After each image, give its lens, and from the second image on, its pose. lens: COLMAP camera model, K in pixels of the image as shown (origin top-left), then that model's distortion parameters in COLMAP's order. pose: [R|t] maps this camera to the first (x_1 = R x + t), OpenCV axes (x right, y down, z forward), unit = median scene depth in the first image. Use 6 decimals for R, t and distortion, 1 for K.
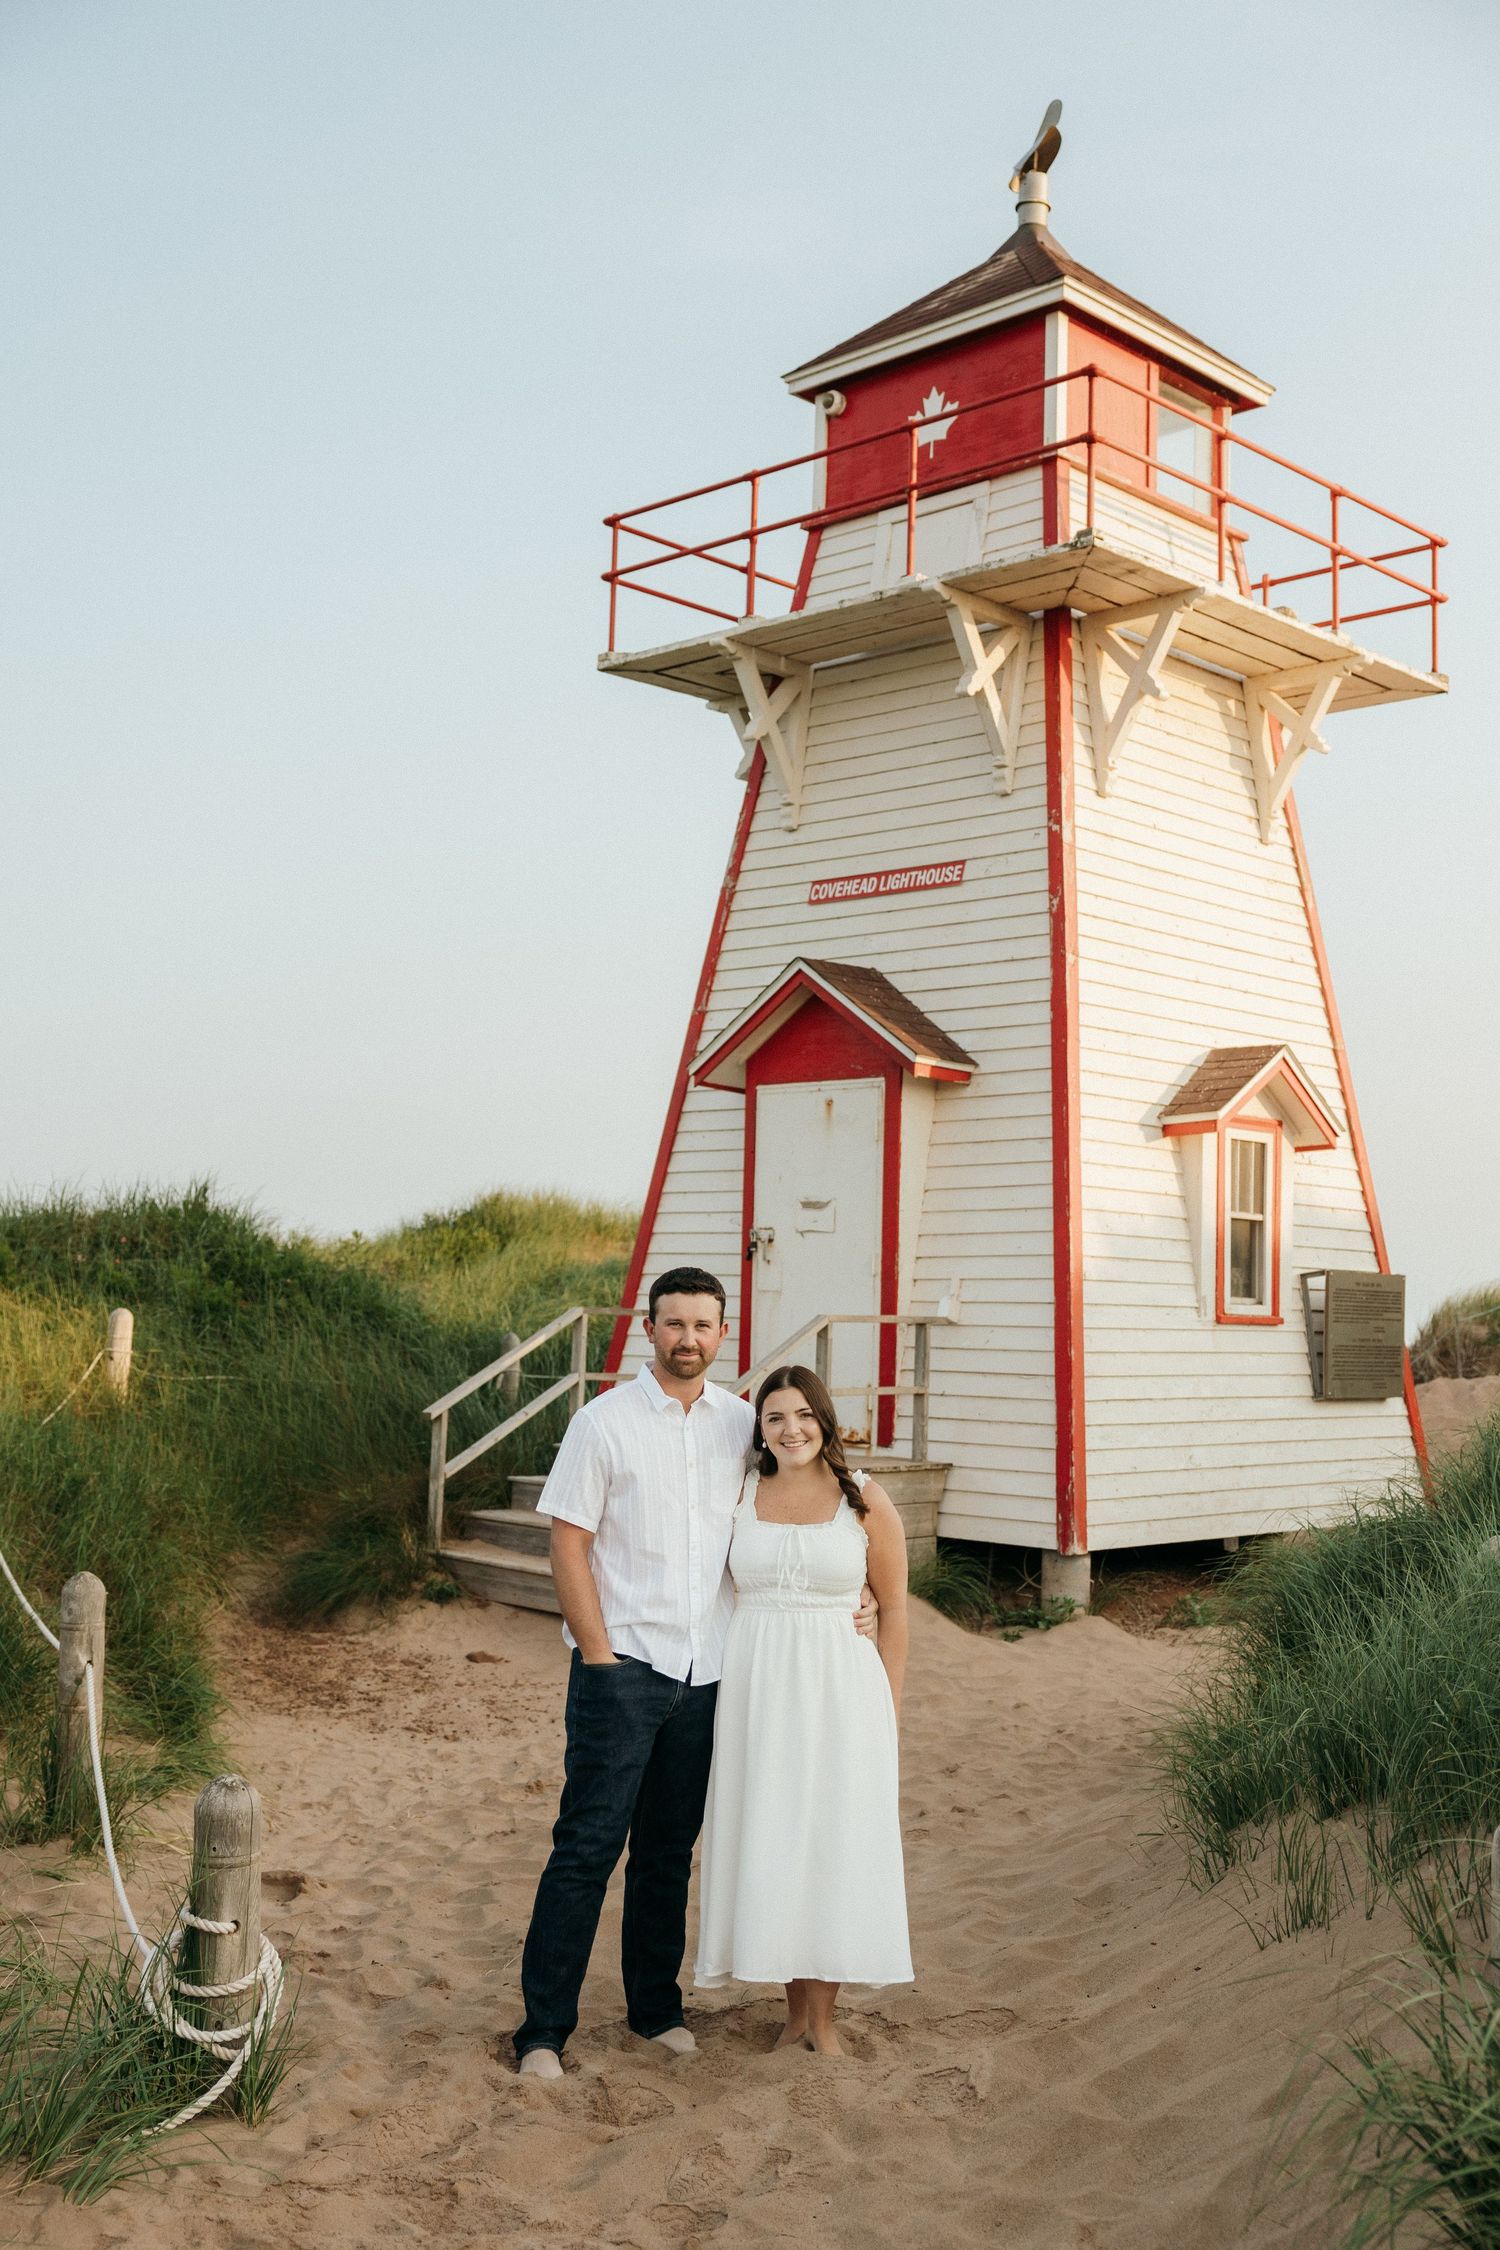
lens RADIAL K [[2353.3, 0, 719.2], [0, 2353.3, 1165.2], [0, 0, 1]] dist [0.004888, 0.003291]
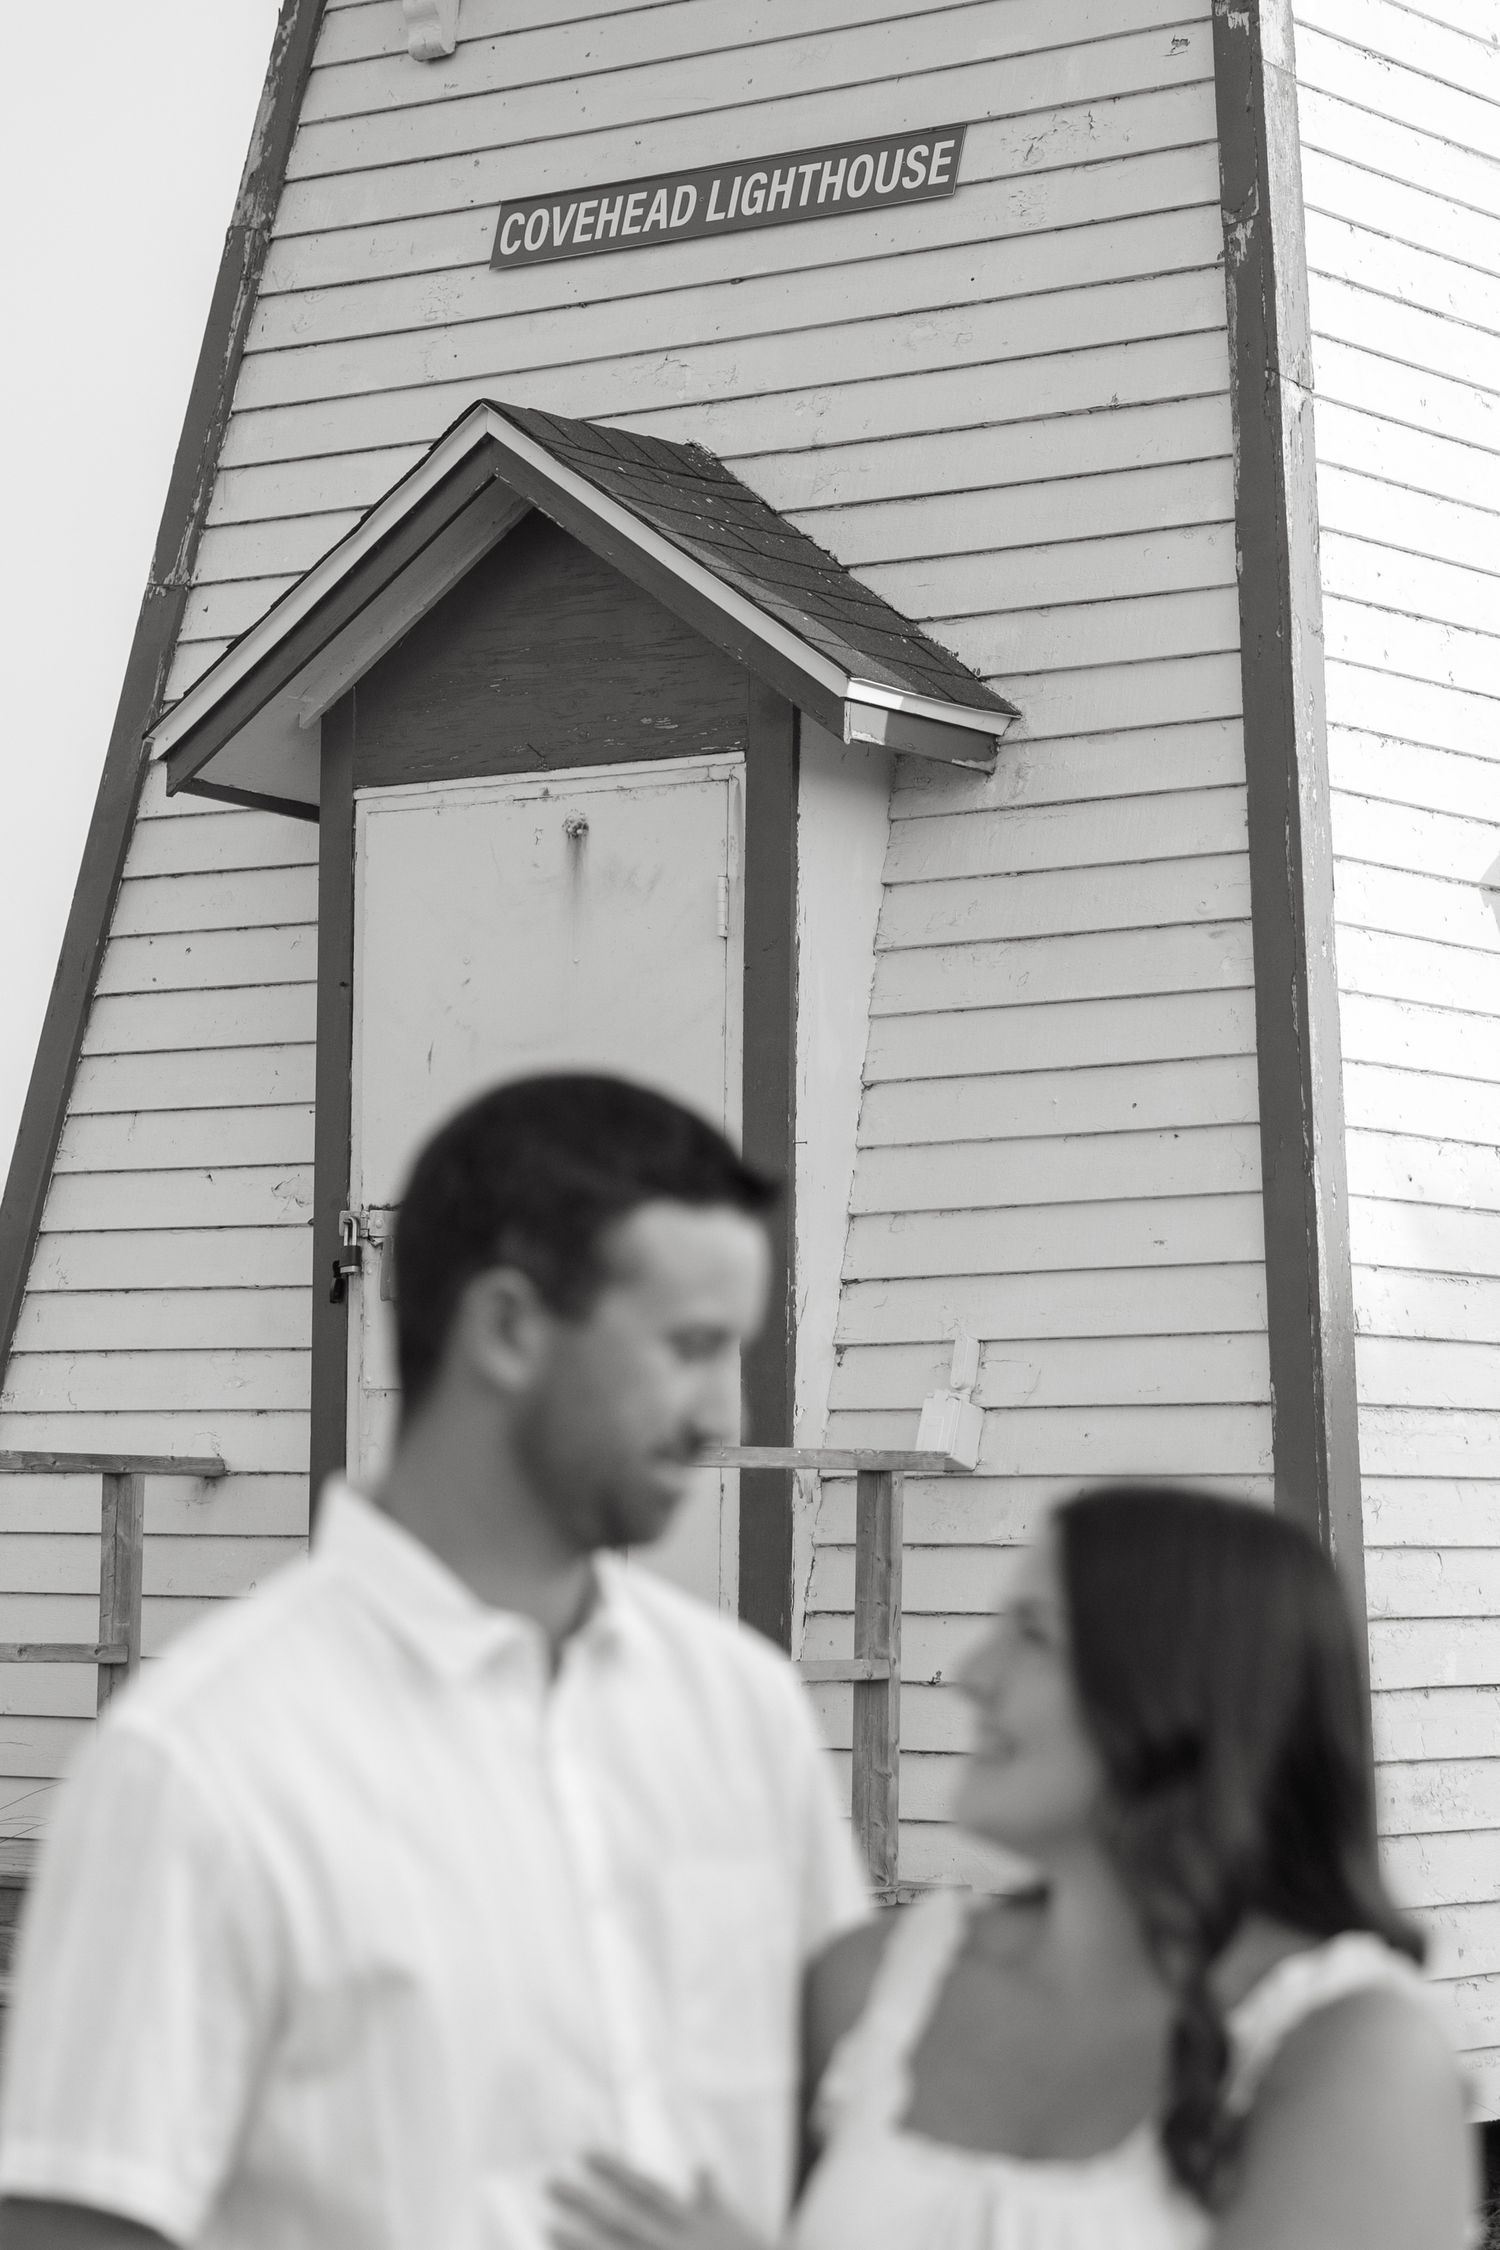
lens RADIAL K [[5673.7, 0, 805.5], [0, 5673.7, 1130.9], [0, 0, 1]] dist [0.048929, -0.339656]
pose [[0.991603, -0.007995, 0.129072, -0.026688], [0.008885, 0.999941, -0.006328, 0.022282], [-0.129014, 0.007422, 0.991615, 0.186657]]
